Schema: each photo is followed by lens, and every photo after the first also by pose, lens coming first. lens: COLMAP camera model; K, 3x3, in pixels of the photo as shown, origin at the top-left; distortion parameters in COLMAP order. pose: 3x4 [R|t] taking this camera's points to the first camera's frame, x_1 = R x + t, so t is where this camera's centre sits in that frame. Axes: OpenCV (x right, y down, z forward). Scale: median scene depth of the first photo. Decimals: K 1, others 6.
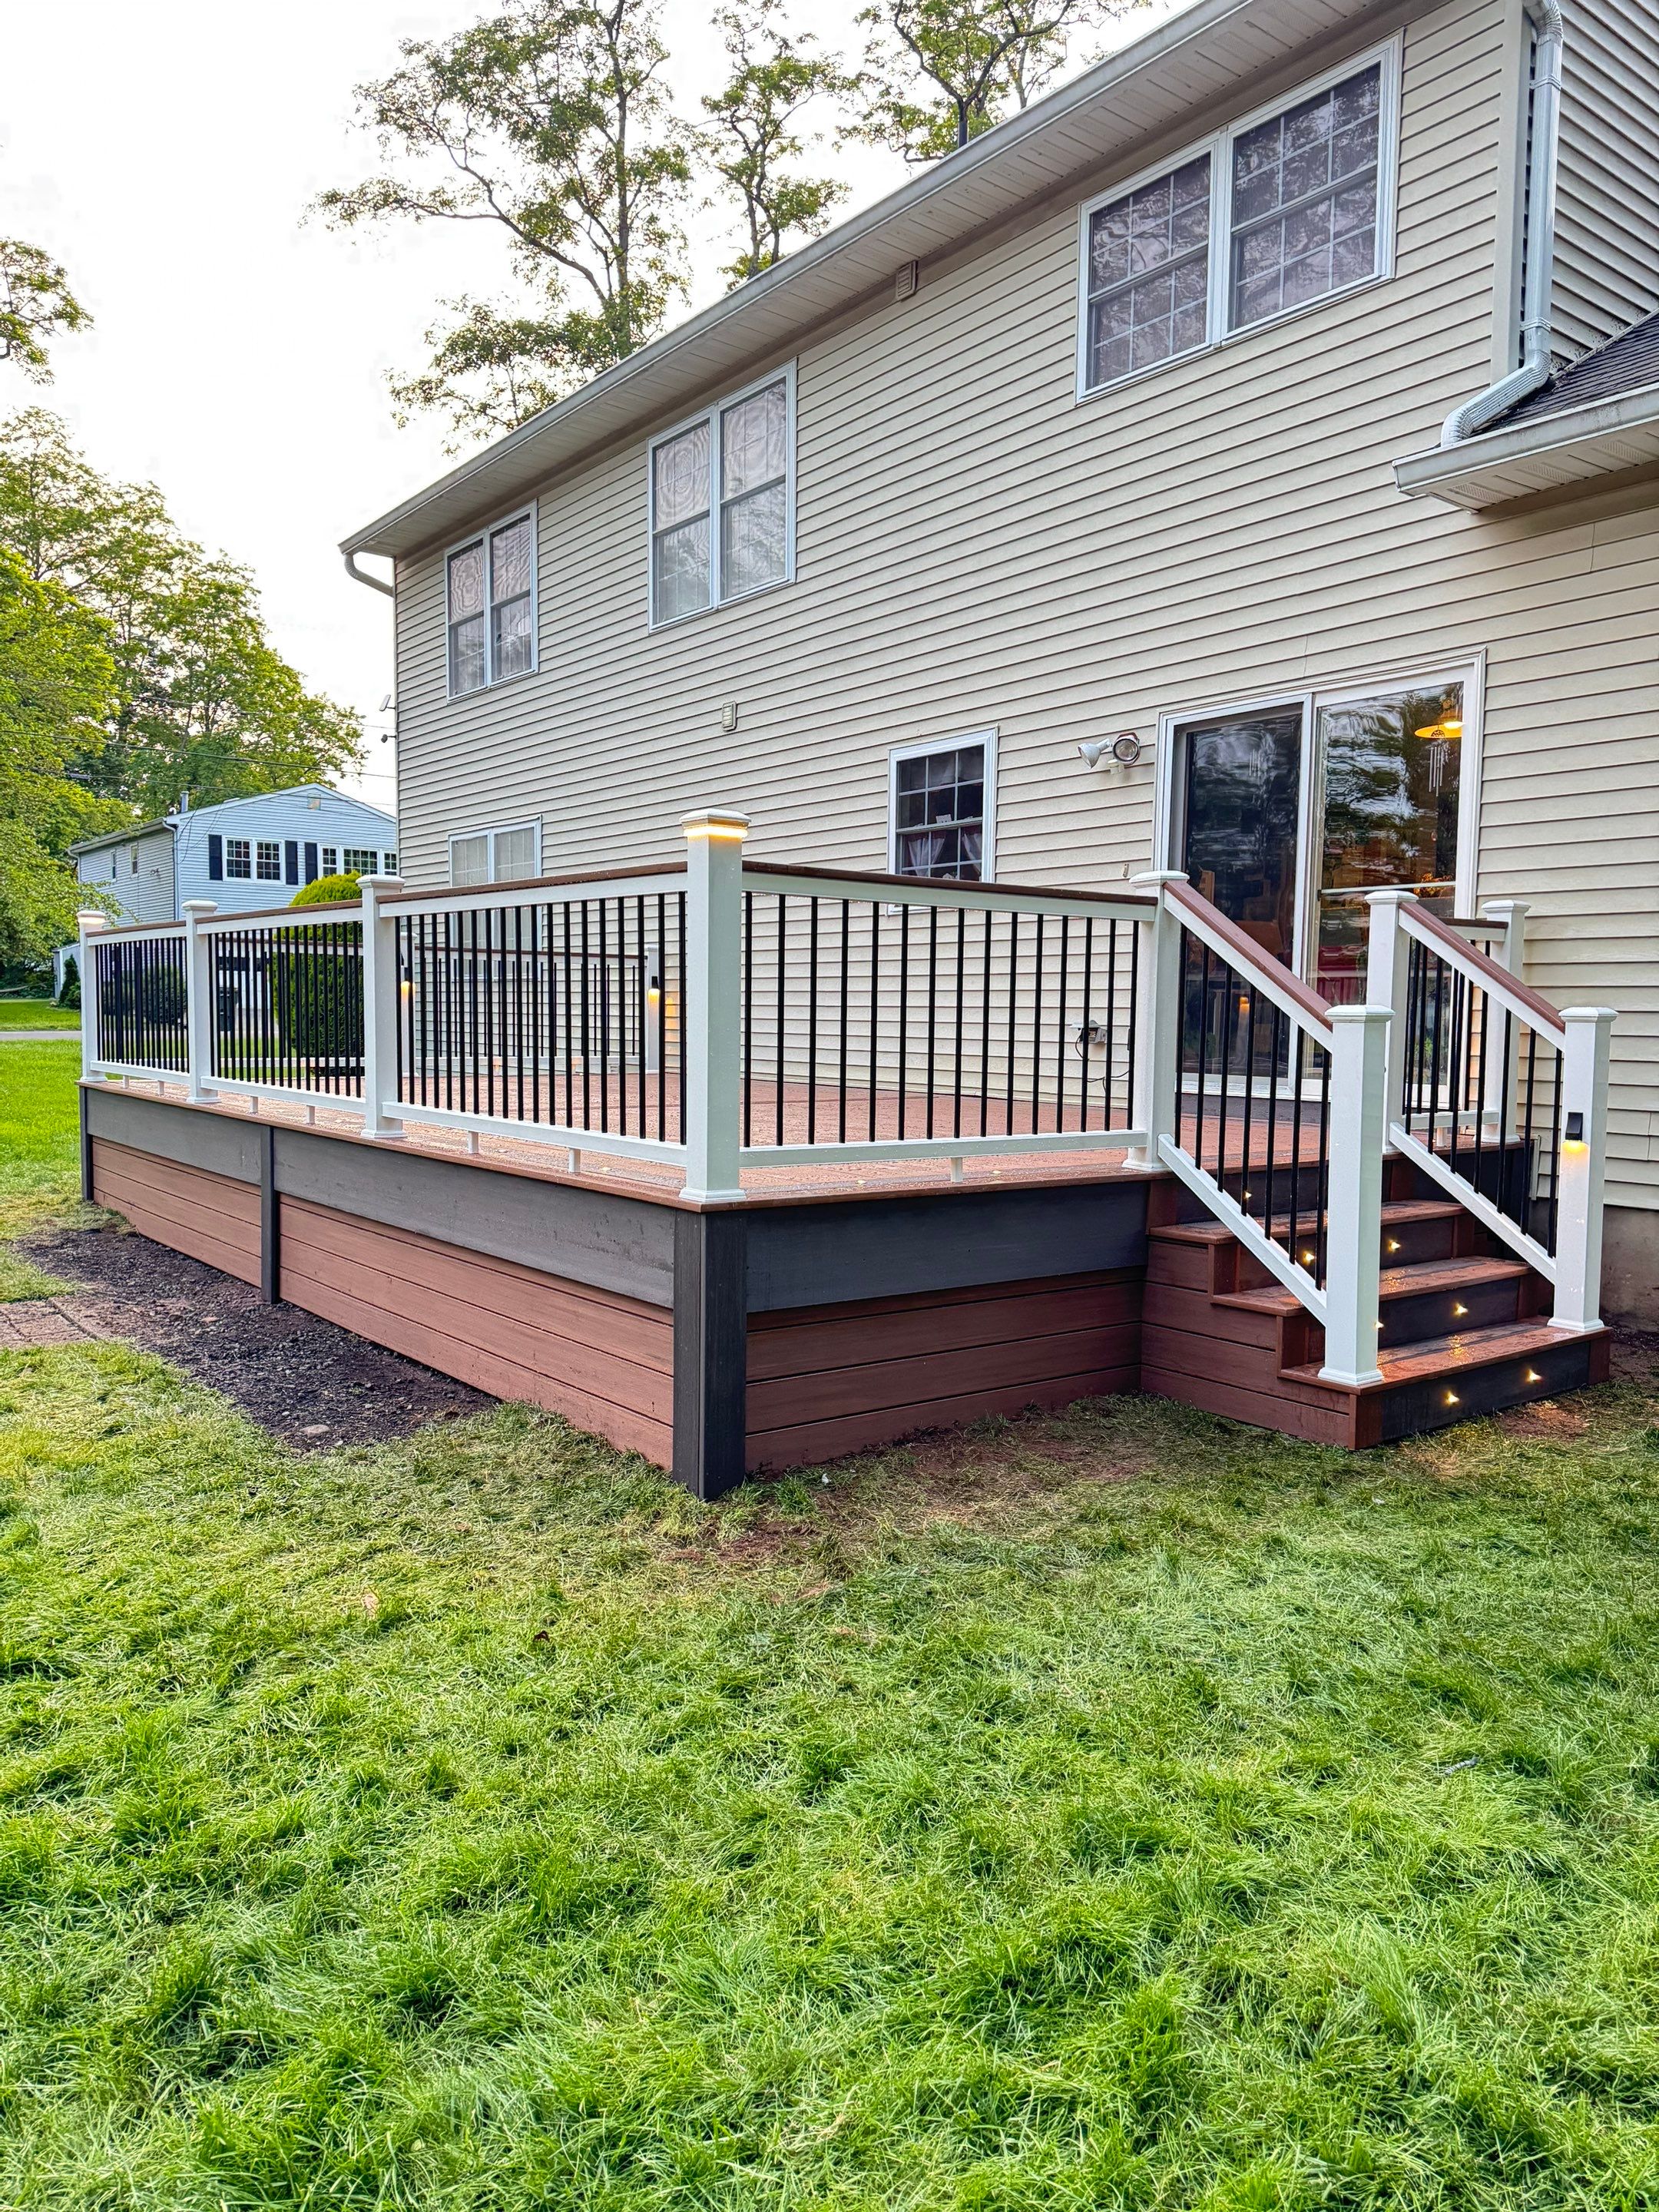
lens RADIAL K [[1539.2, 0, 833.3], [0, 1539.2, 1111.9], [0, 0, 1]] dist [0.027266, -0.022861]
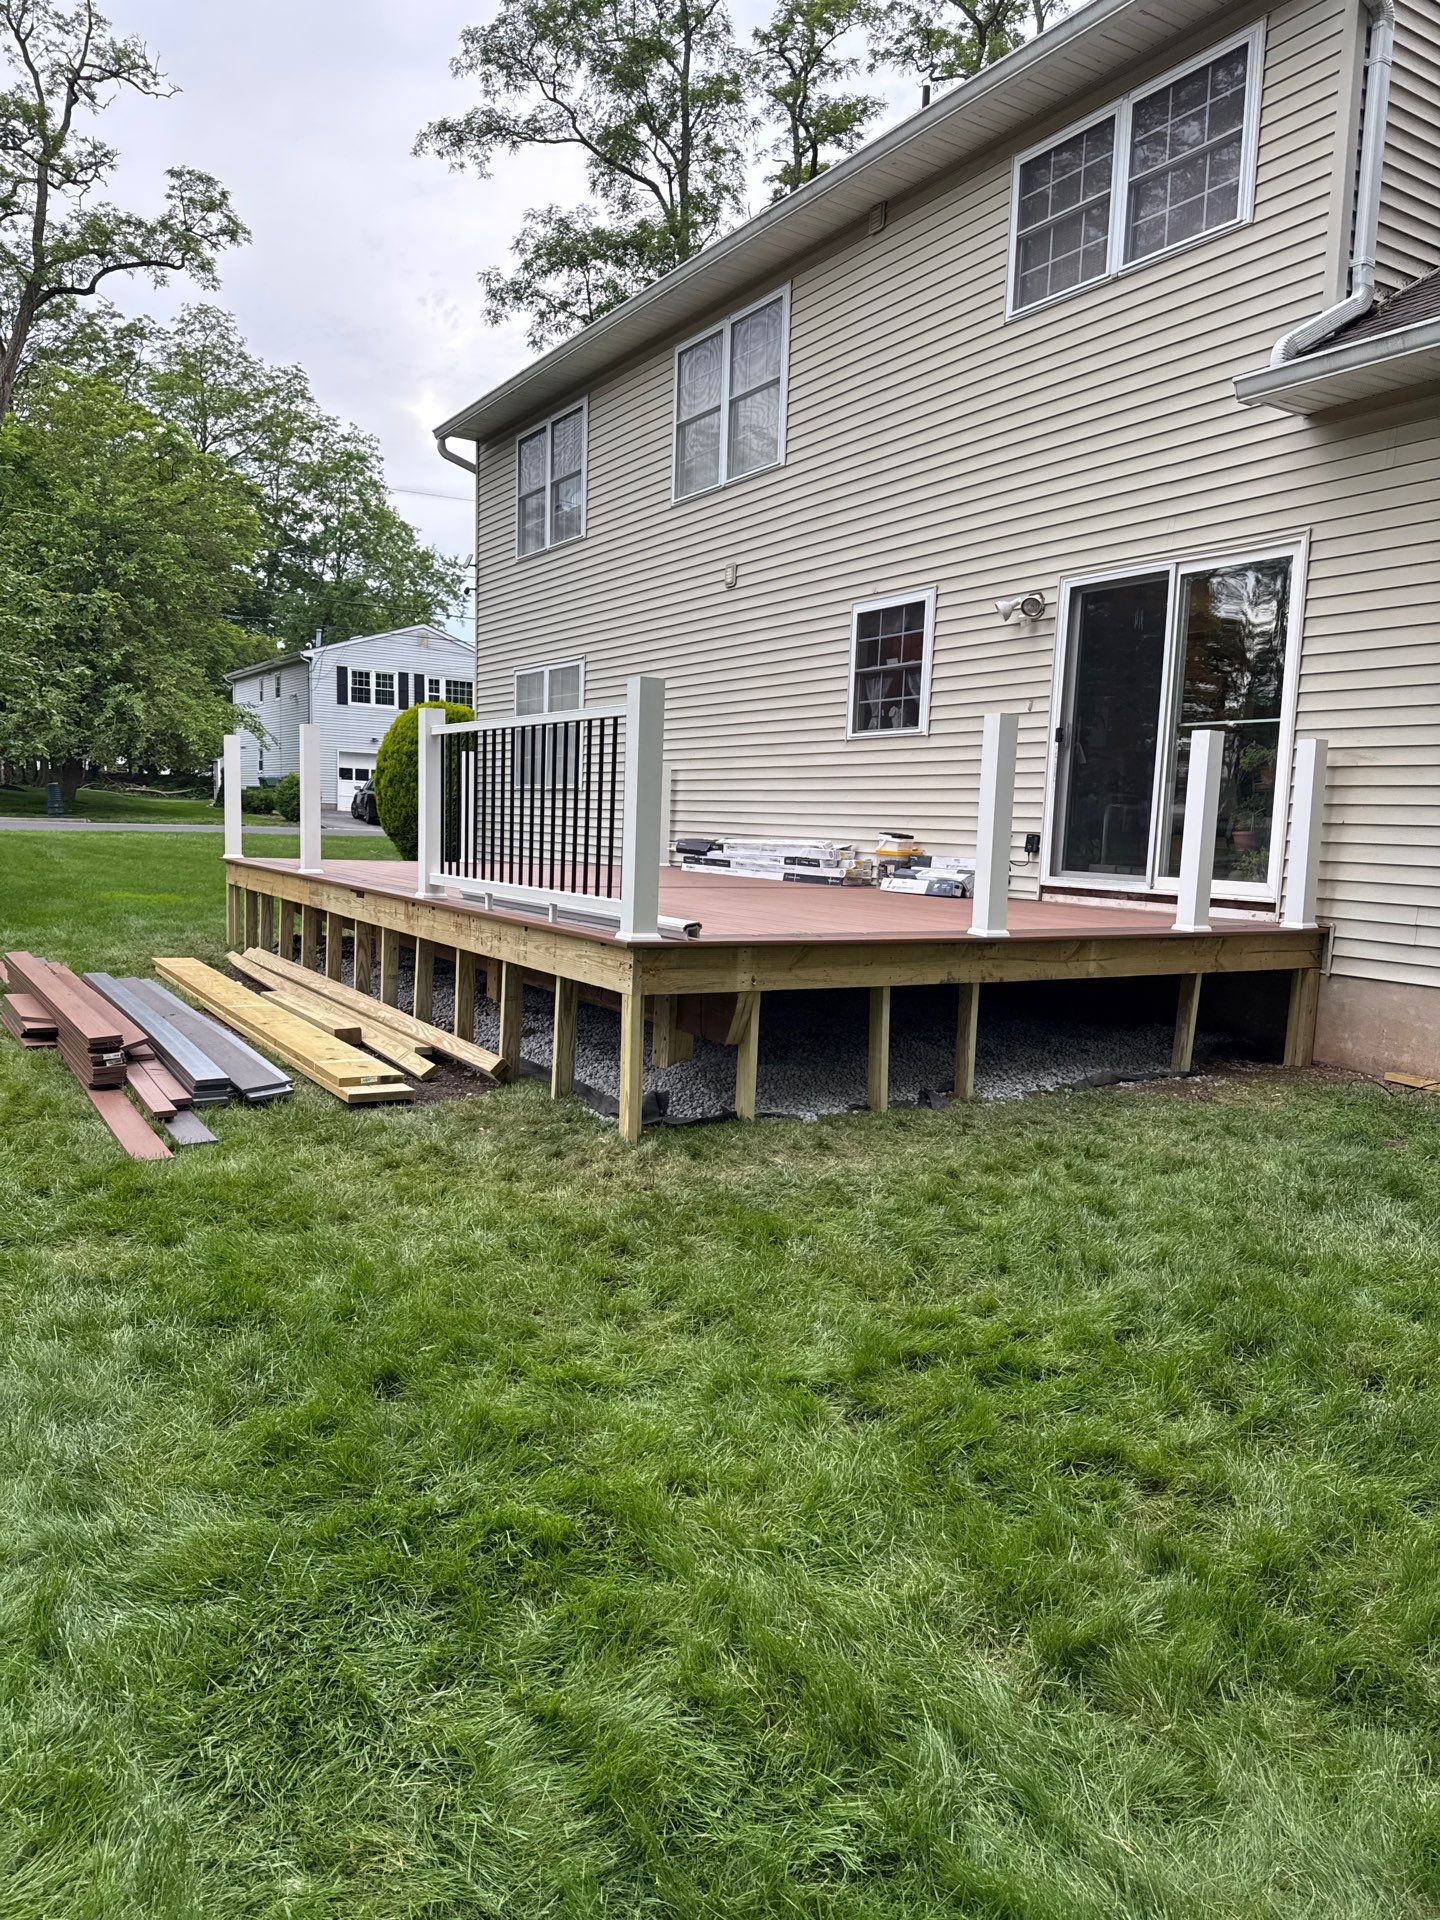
lens RADIAL K [[1351.9, 0, 720.0], [0, 1351.9, 960.0], [0, 0, 1]] dist [0.011024, -0.007223]
pose [[0.993818, 0.032324, -0.106210, 0.019547], [-0.028708, 0.998961, 0.035403, 0.004596], [0.107244, -0.032135, 0.993713, -0.032679]]
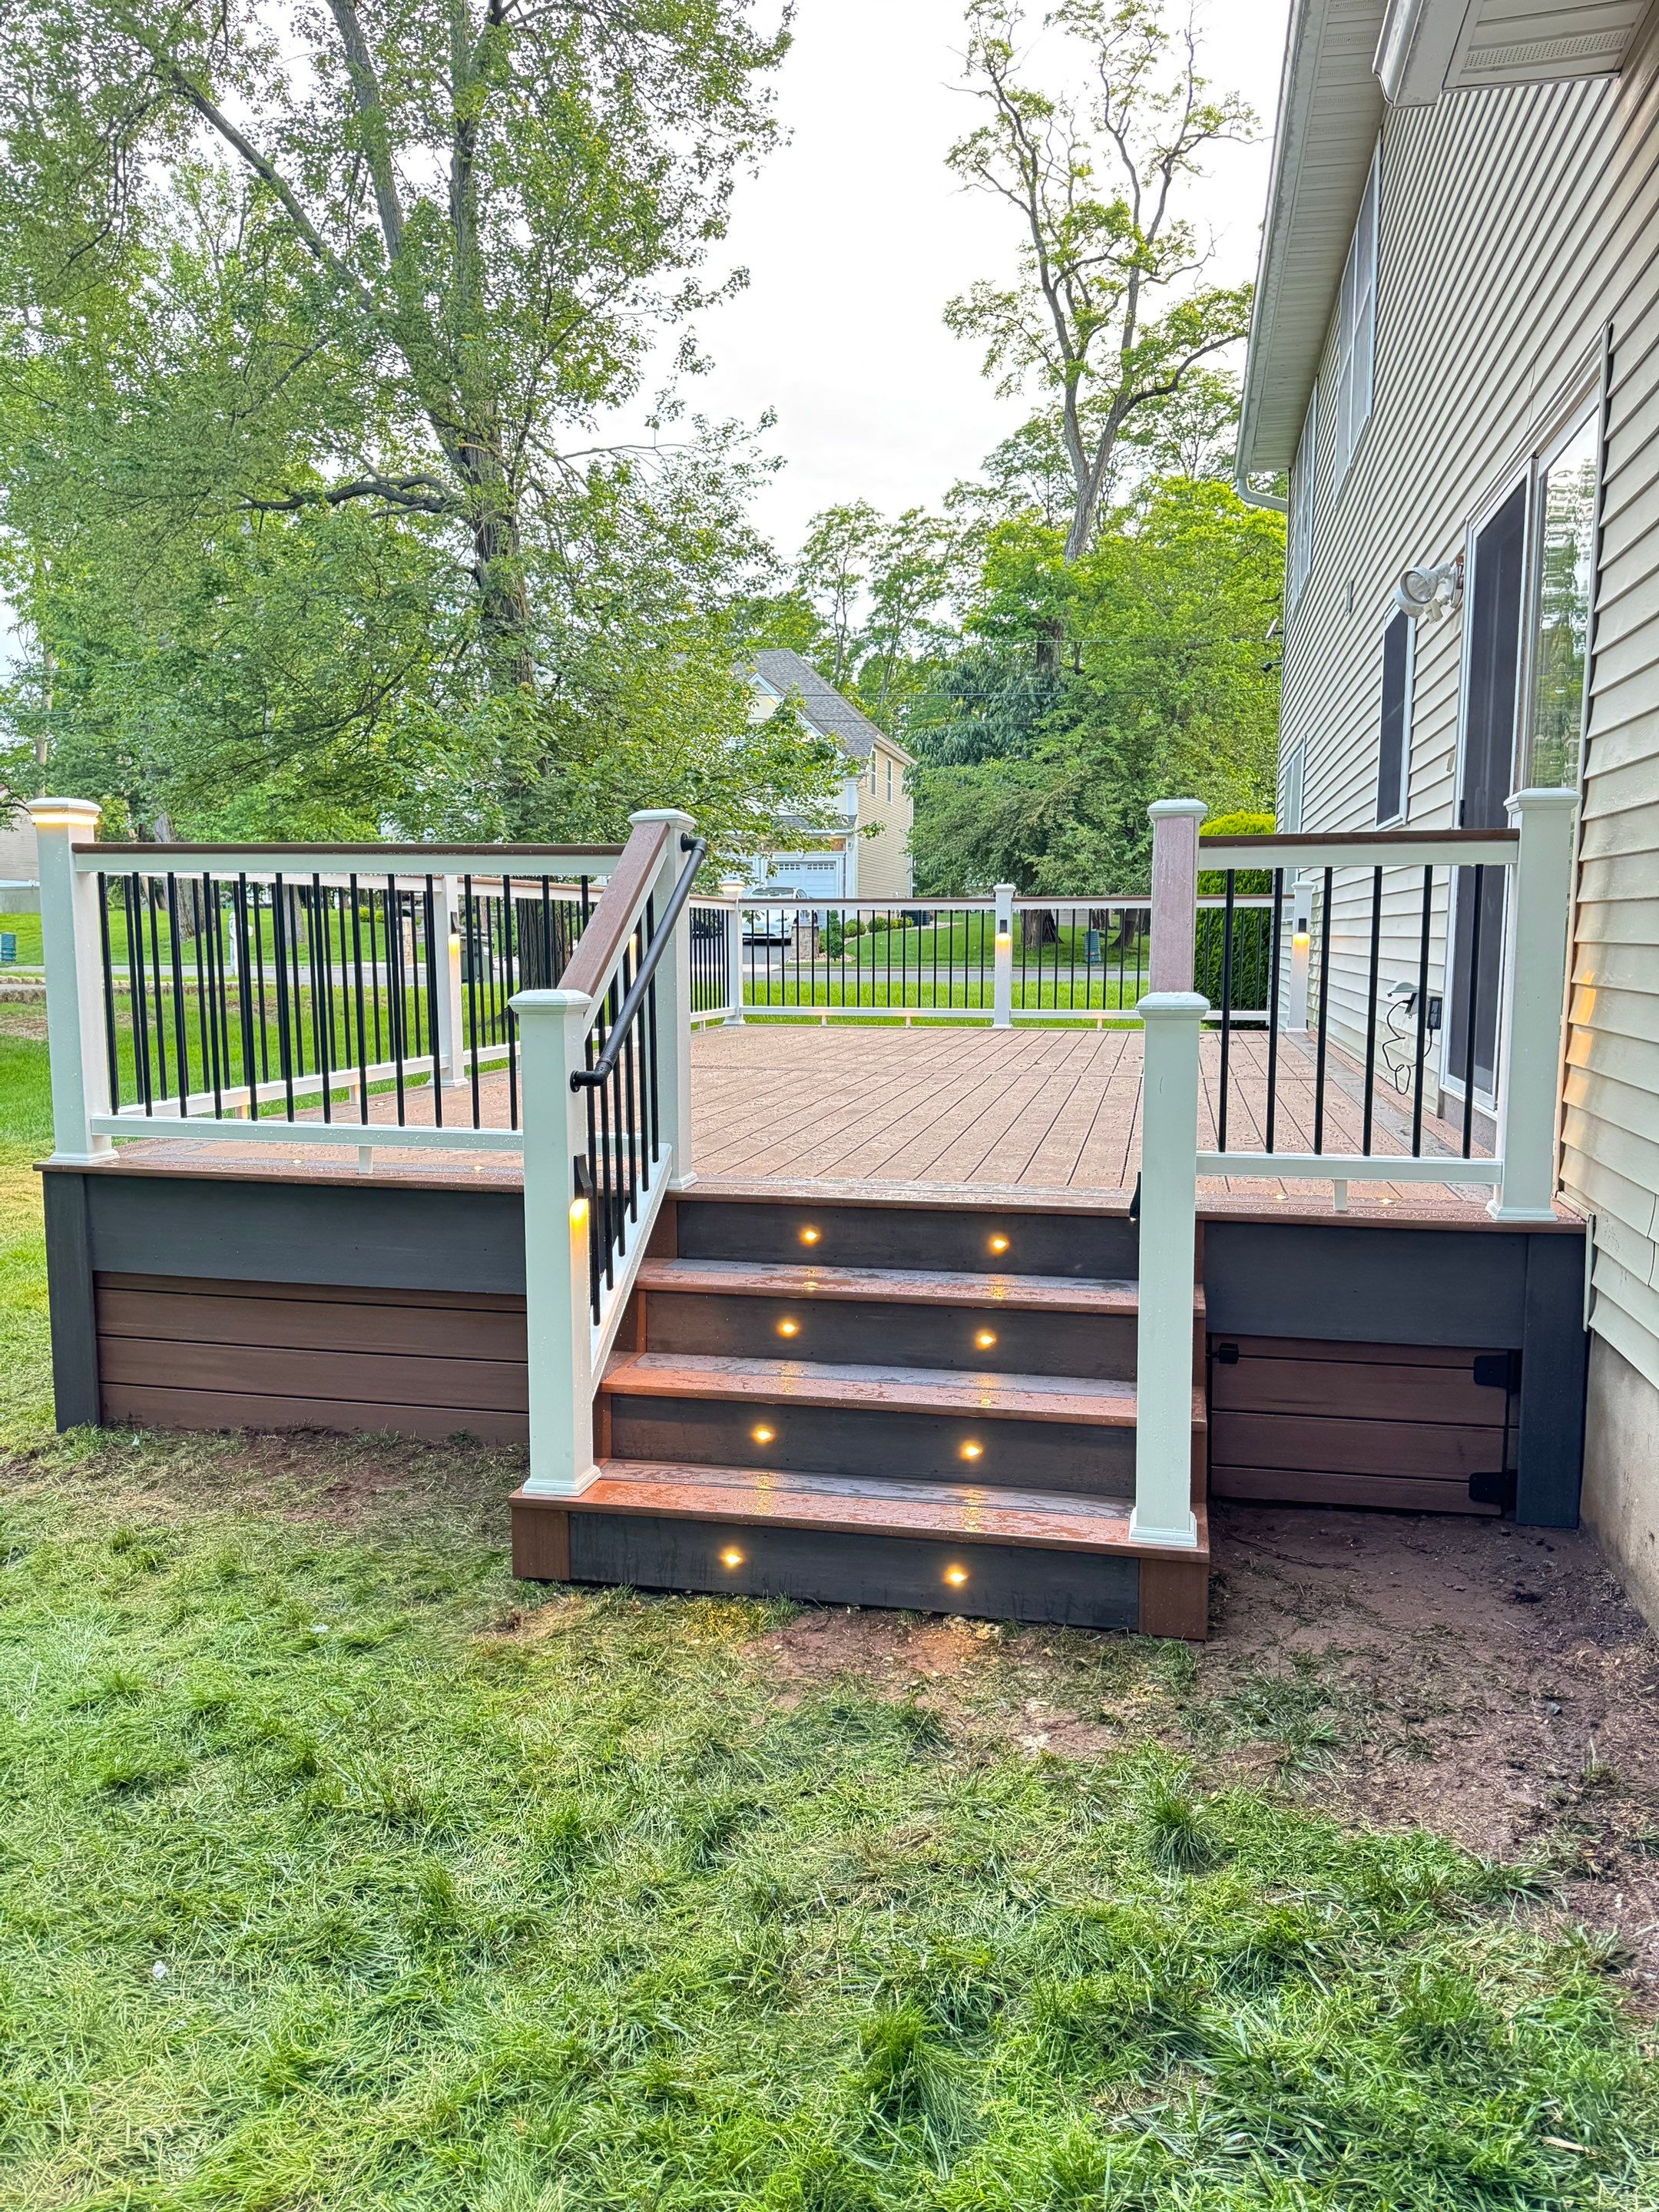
lens RADIAL K [[1562.4, 0, 835.3], [0, 1562.4, 1120.2], [0, 0, 1]] dist [0.024467, -0.026907]
pose [[0.644659, 0.075342, -0.760748, 0.169238], [-0.041640, 0.997115, 0.063466, -0.009999], [0.763335, -0.009236, 0.645937, 0.105252]]
